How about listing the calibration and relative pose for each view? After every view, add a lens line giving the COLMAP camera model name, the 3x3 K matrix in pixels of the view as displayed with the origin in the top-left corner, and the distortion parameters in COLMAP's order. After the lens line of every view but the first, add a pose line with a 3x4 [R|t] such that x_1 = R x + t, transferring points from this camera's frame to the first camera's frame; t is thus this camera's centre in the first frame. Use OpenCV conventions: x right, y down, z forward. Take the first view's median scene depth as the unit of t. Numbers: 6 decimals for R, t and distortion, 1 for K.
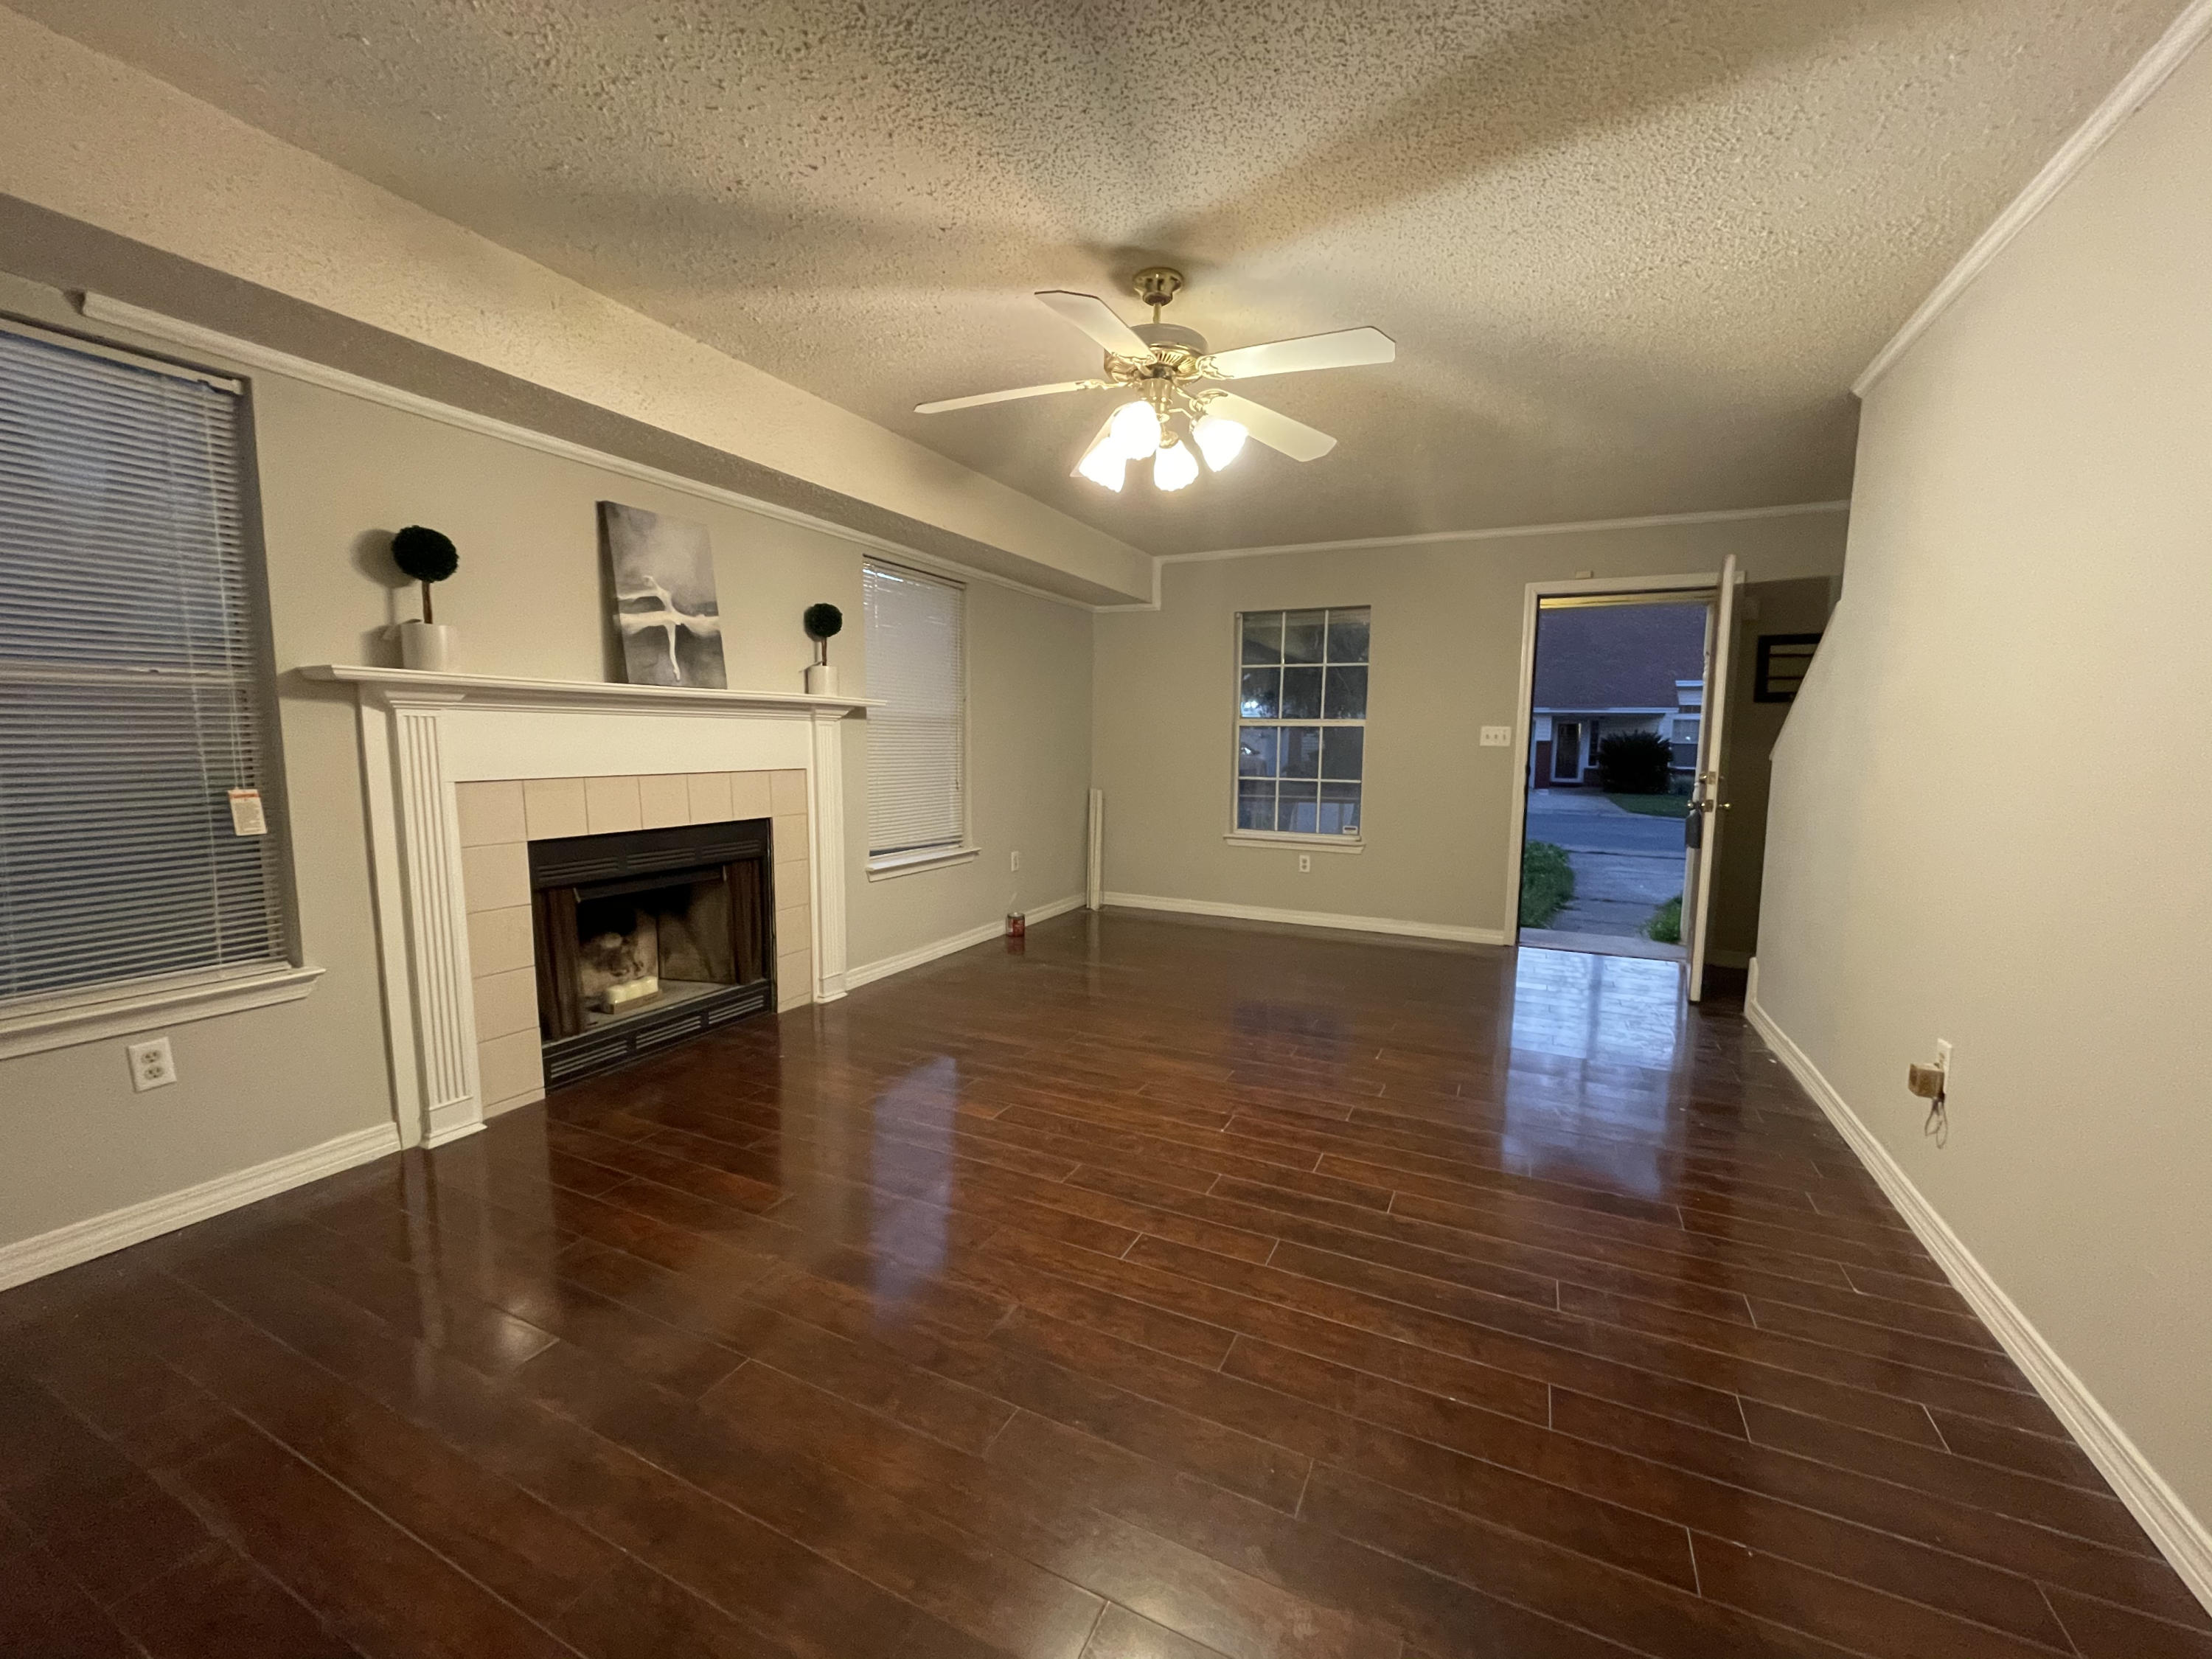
lens RADIAL K [[886.8, 0, 1111.0], [0, 886.8, 834.8], [0, 0, 1]] dist [-0.004505, -0.000149]
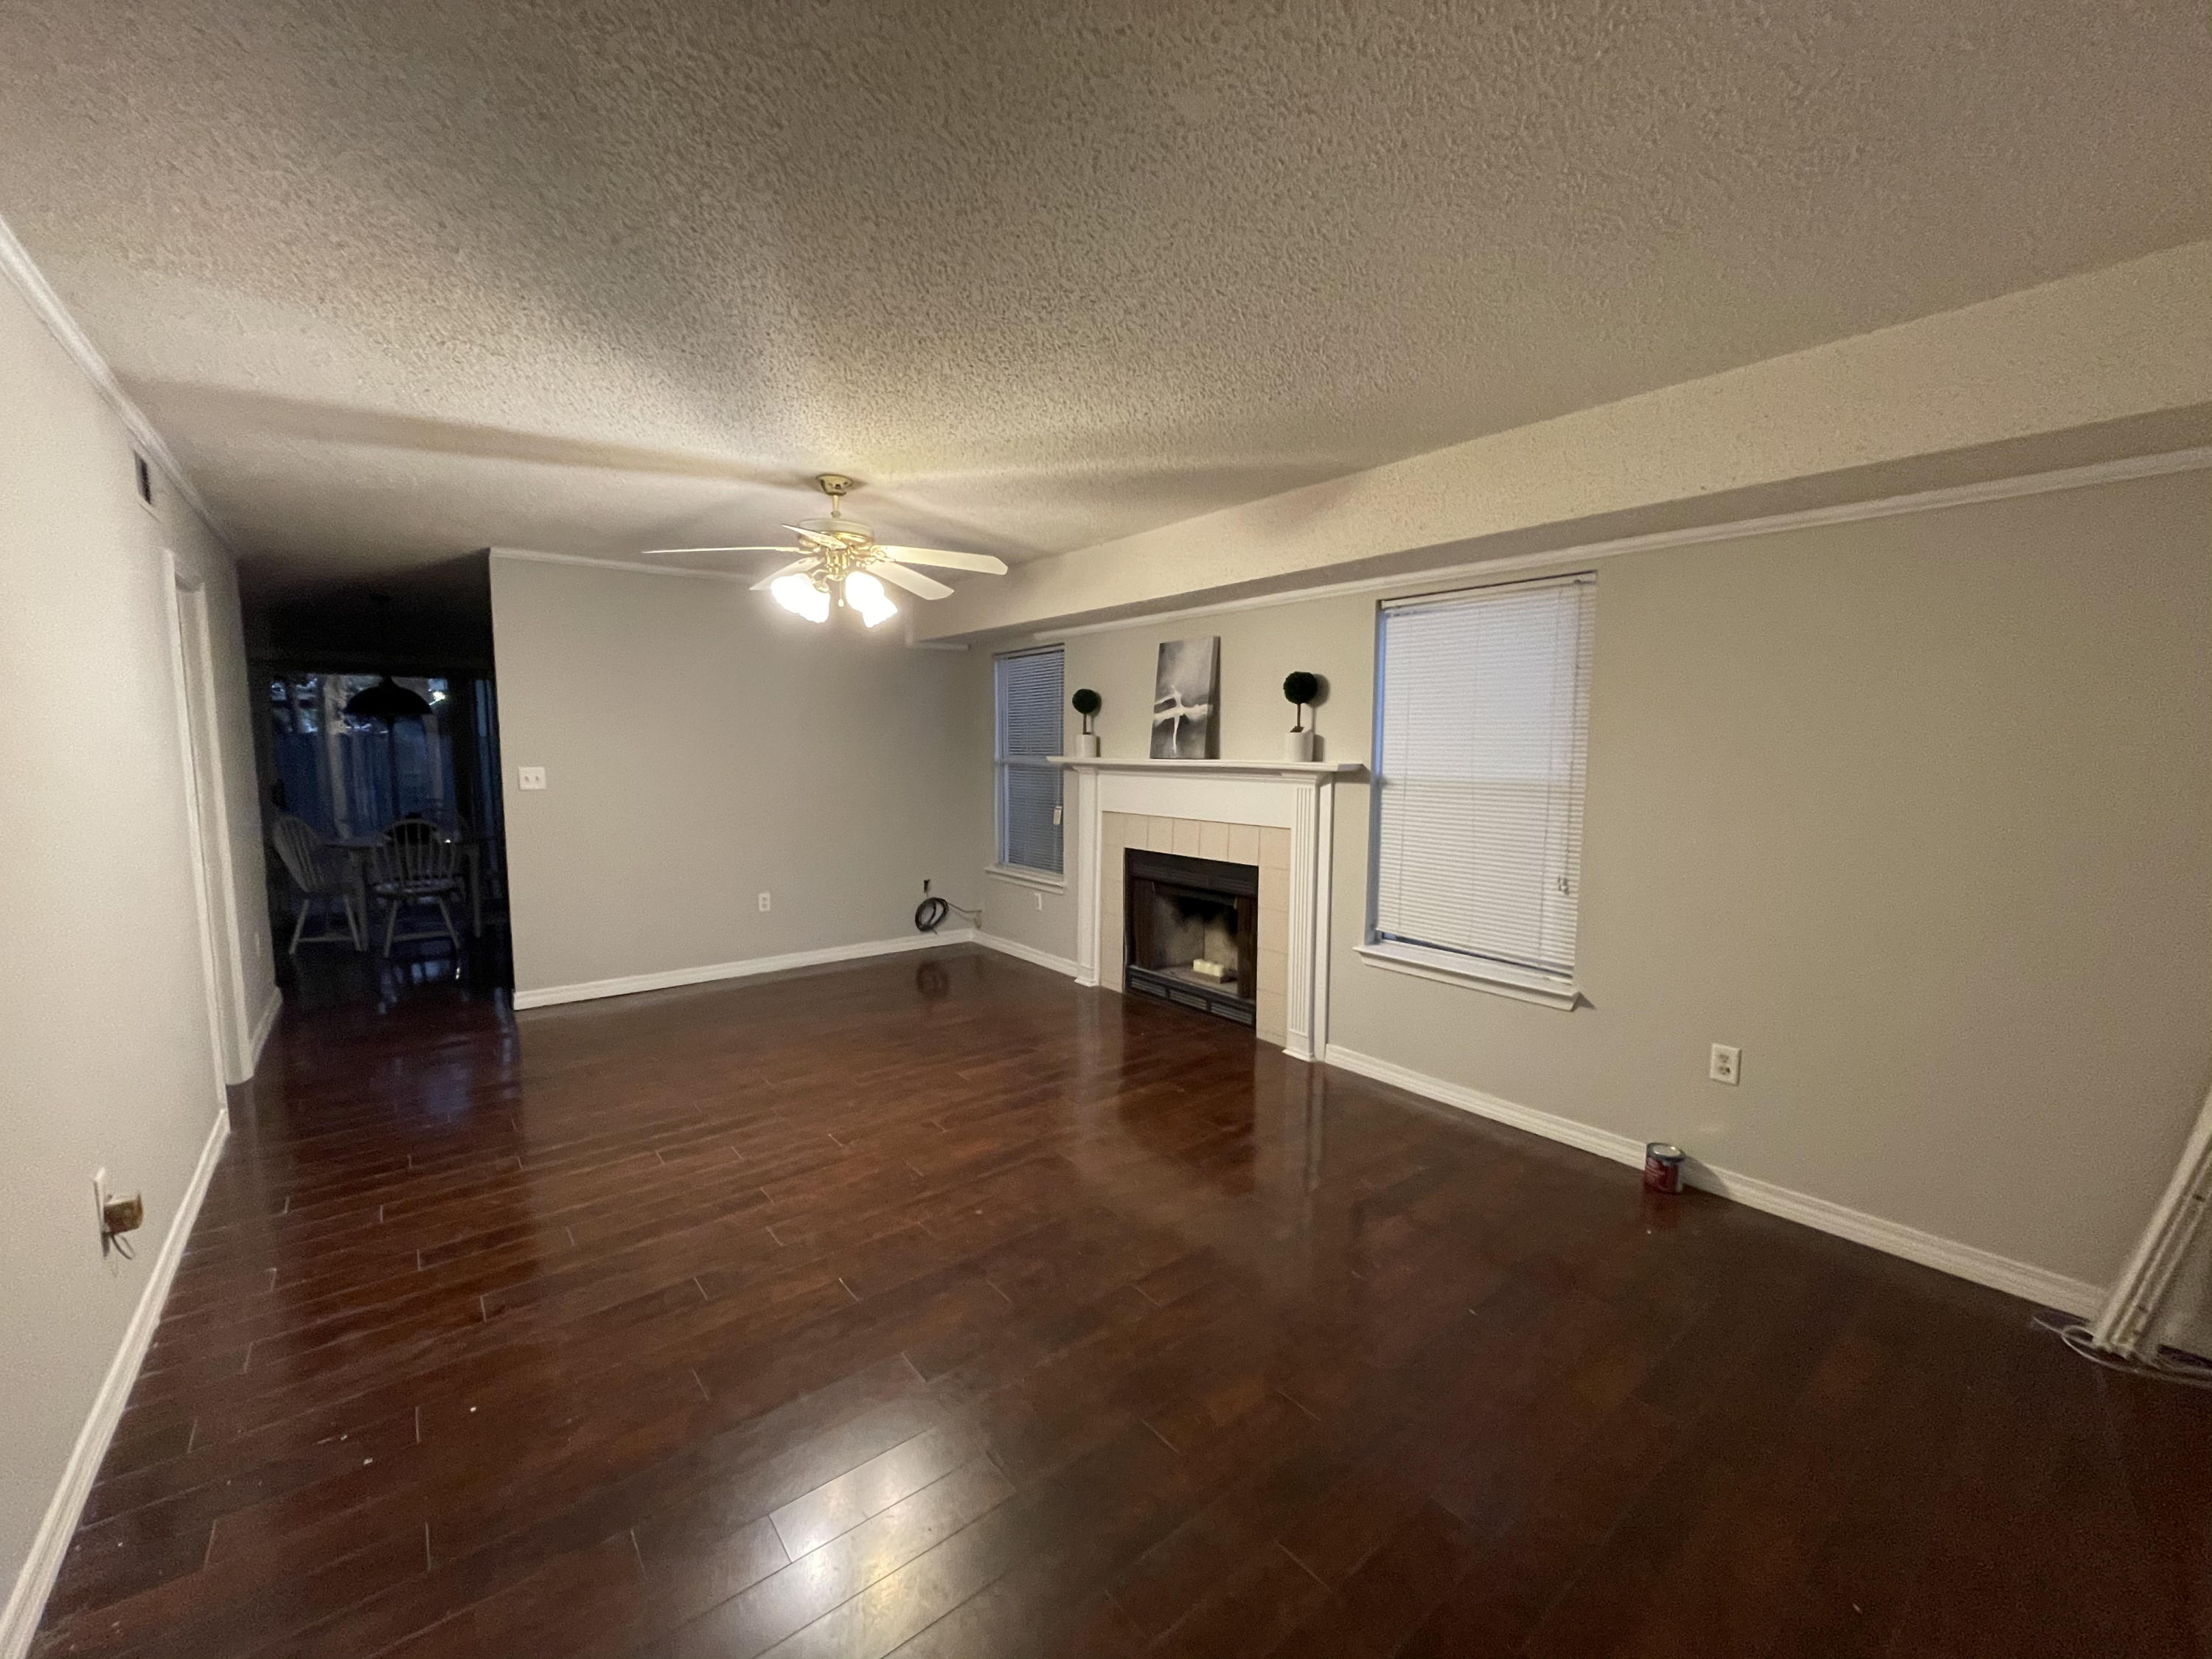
lens RADIAL K [[886.8, 0, 1098.4], [0, 886.8, 831.1], [0, 0, 1]] dist [-0.004505, -0.000149]
pose [[-0.433152, 0.073197, -0.898344, 0.866598], [-0.107094, 0.985457, 0.131932, -0.227915], [0.894936, 0.153354, -0.419014, 1.509425]]
